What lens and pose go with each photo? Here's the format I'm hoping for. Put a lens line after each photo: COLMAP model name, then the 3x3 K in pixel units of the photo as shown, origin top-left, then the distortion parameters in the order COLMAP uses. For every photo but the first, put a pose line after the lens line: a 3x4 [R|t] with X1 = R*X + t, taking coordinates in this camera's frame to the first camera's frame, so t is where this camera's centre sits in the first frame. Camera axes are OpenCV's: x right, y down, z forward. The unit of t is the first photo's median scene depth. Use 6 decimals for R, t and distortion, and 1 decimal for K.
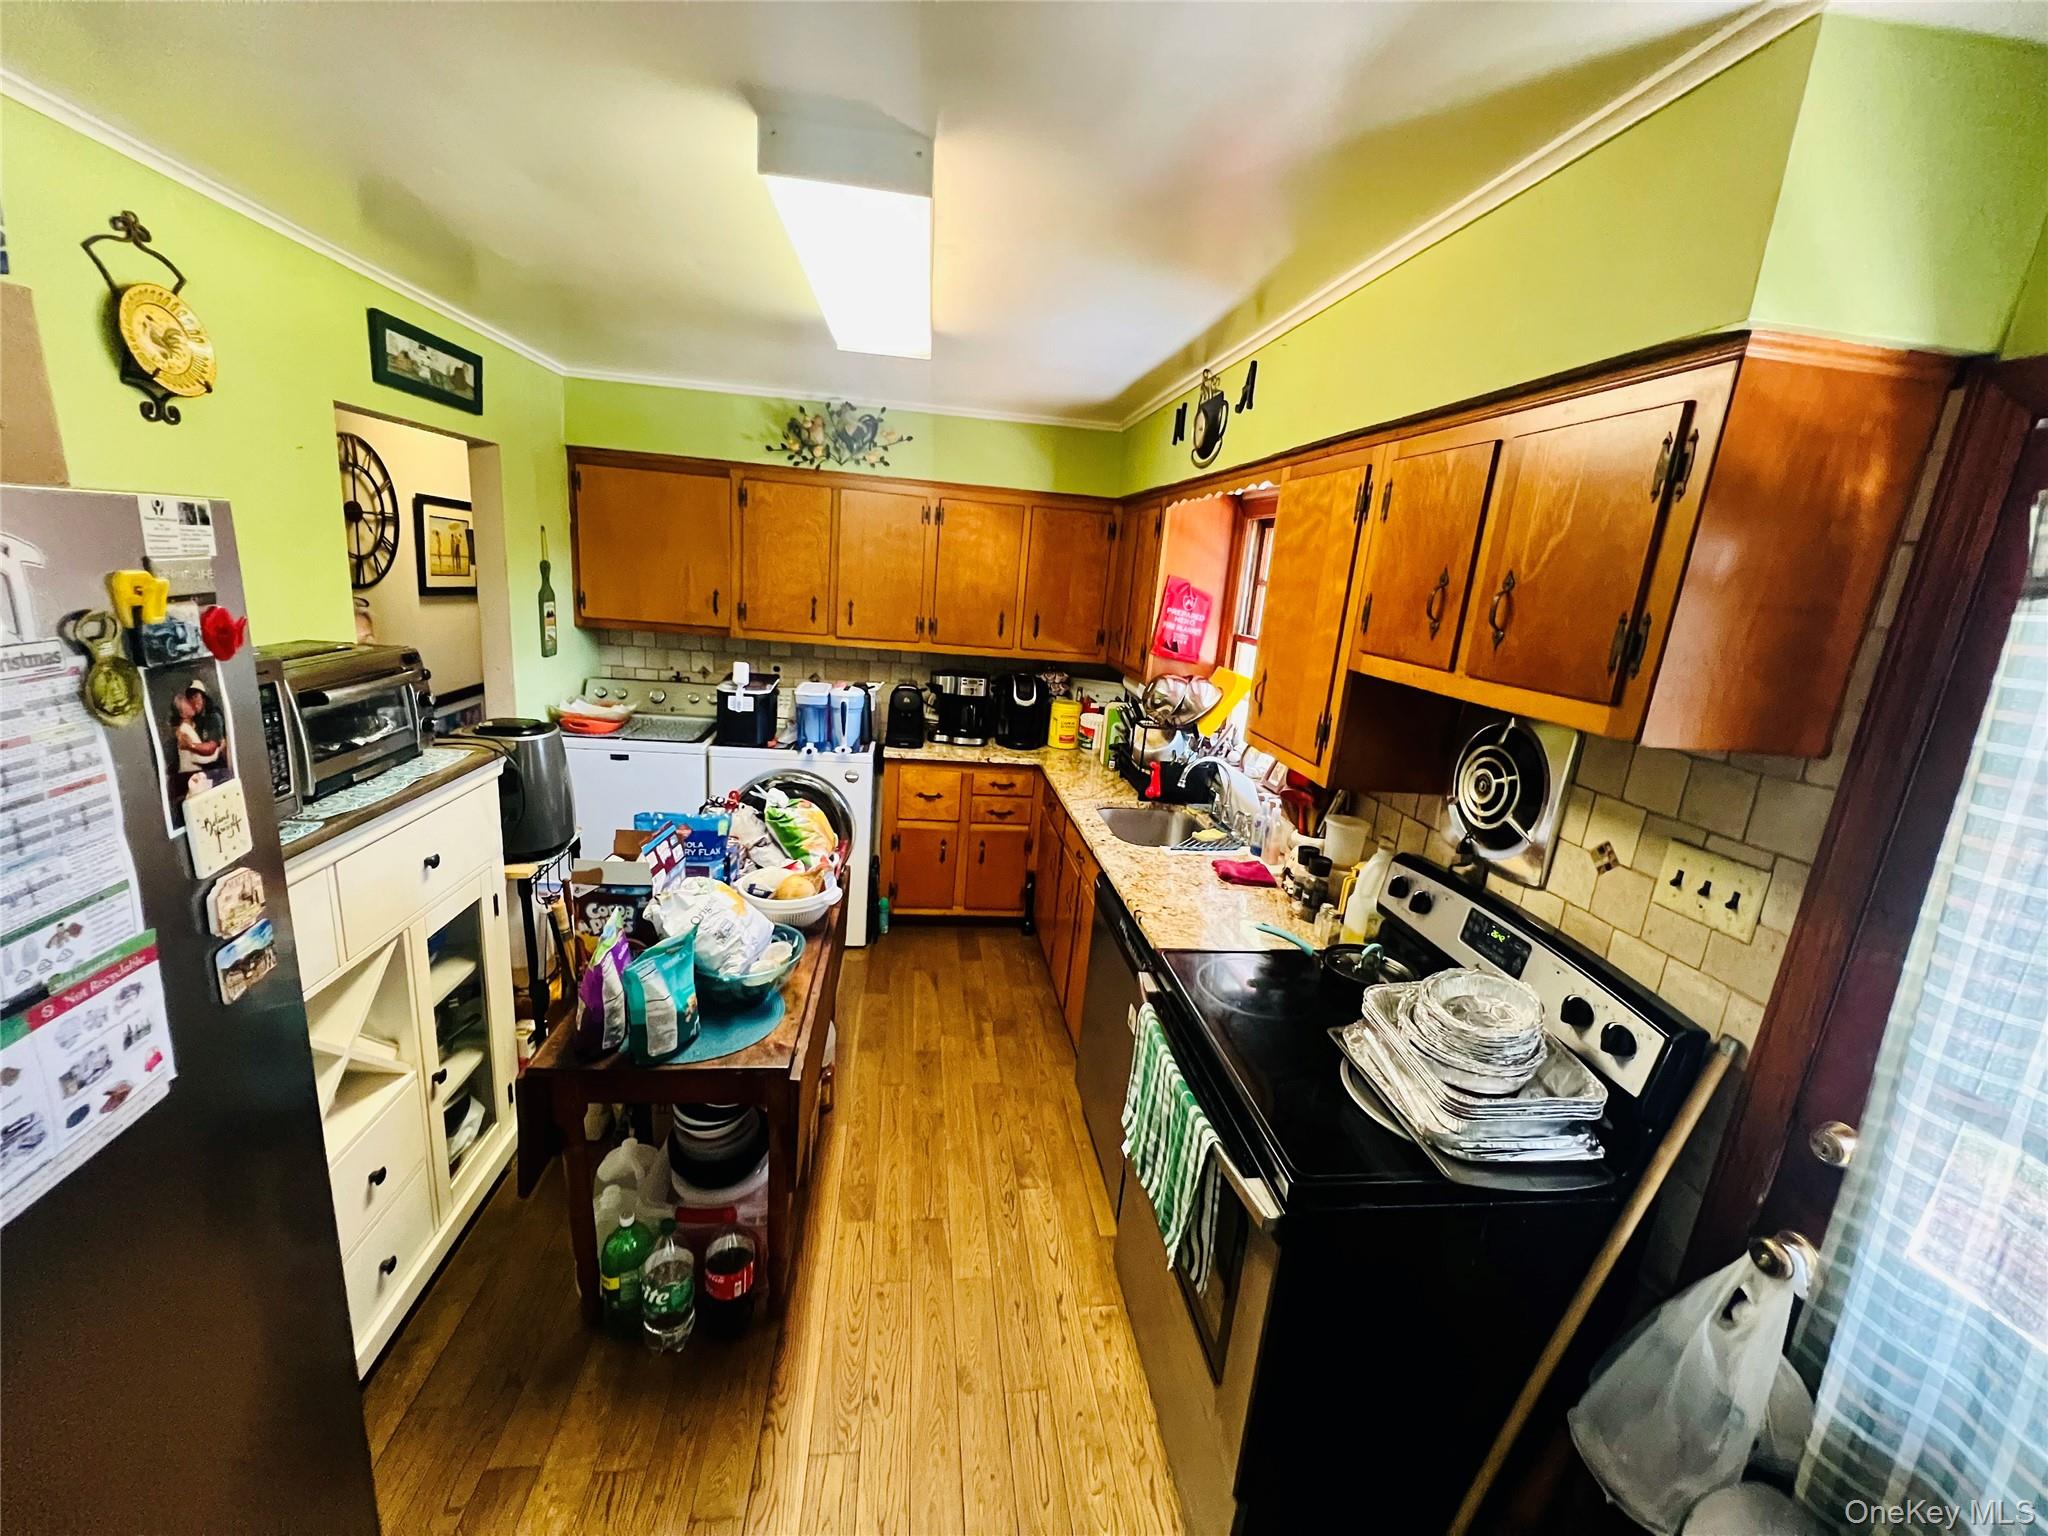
lens RADIAL K [[820.9, 0, 1021.1], [0, 820.9, 758.3], [0, 0, 1]] dist [-0.000357, -0.000271]
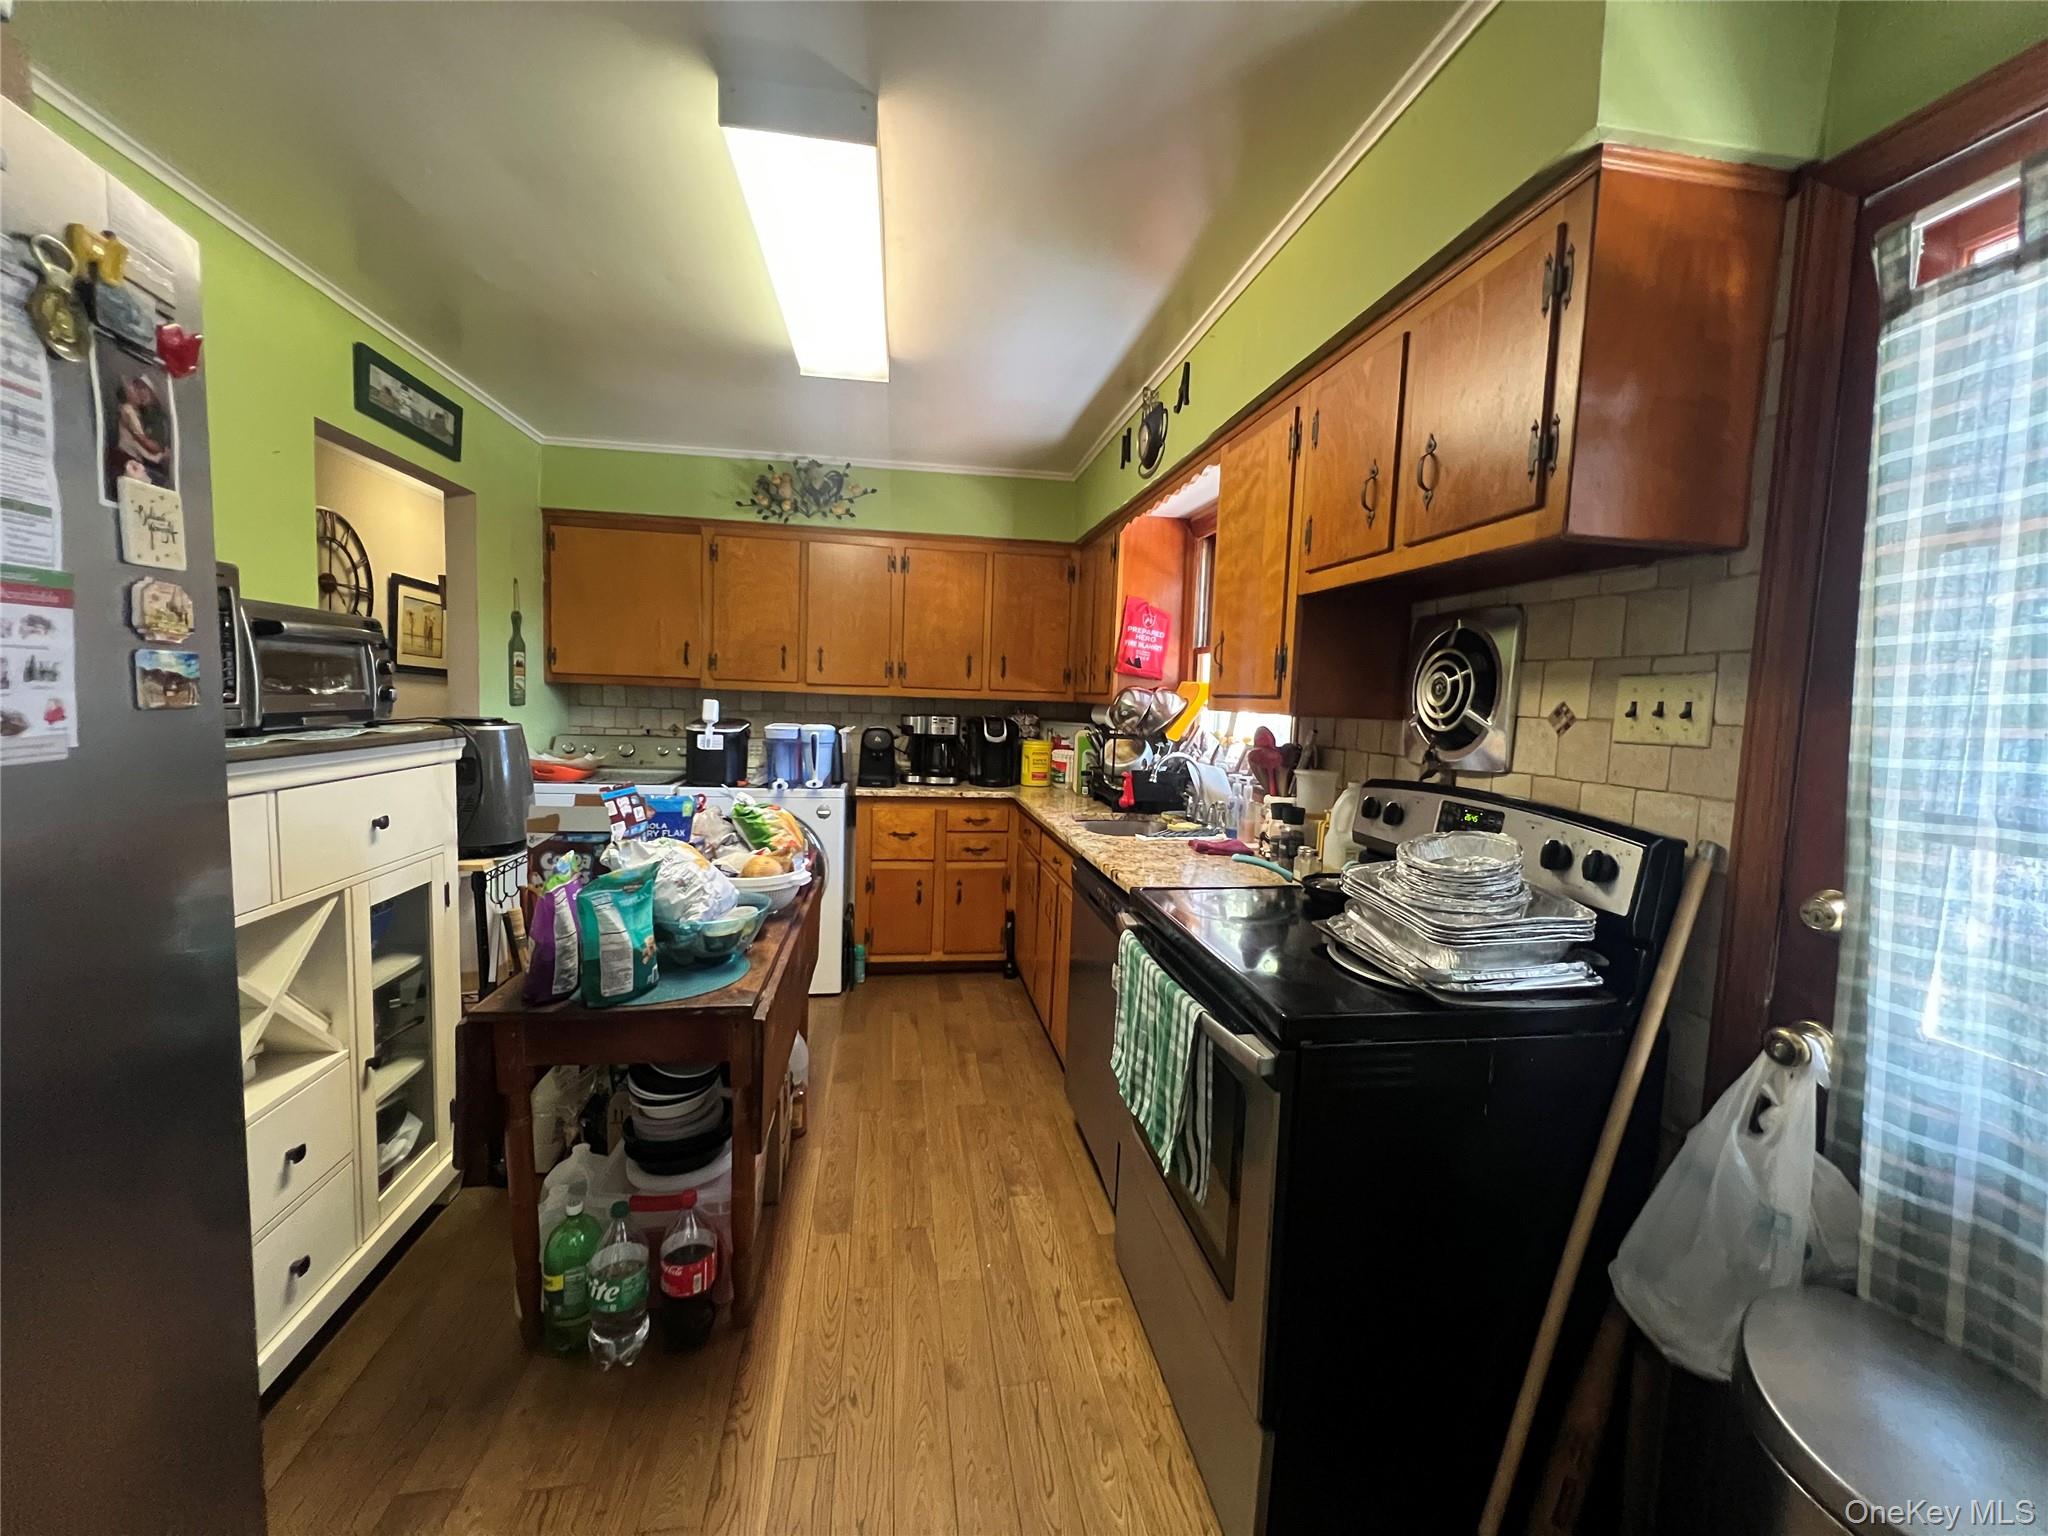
lens RADIAL K [[819.7, 0, 1021.5], [0, 819.7, 760.2], [0, 0, 1]] dist [-0.000684, -0.000253]
pose [[0.998382, -0.048060, 0.030375, 0.009101], [0.052120, 0.987118, -0.151263, 0.231596], [-0.022714, 0.152602, 0.988027, 0.018512]]
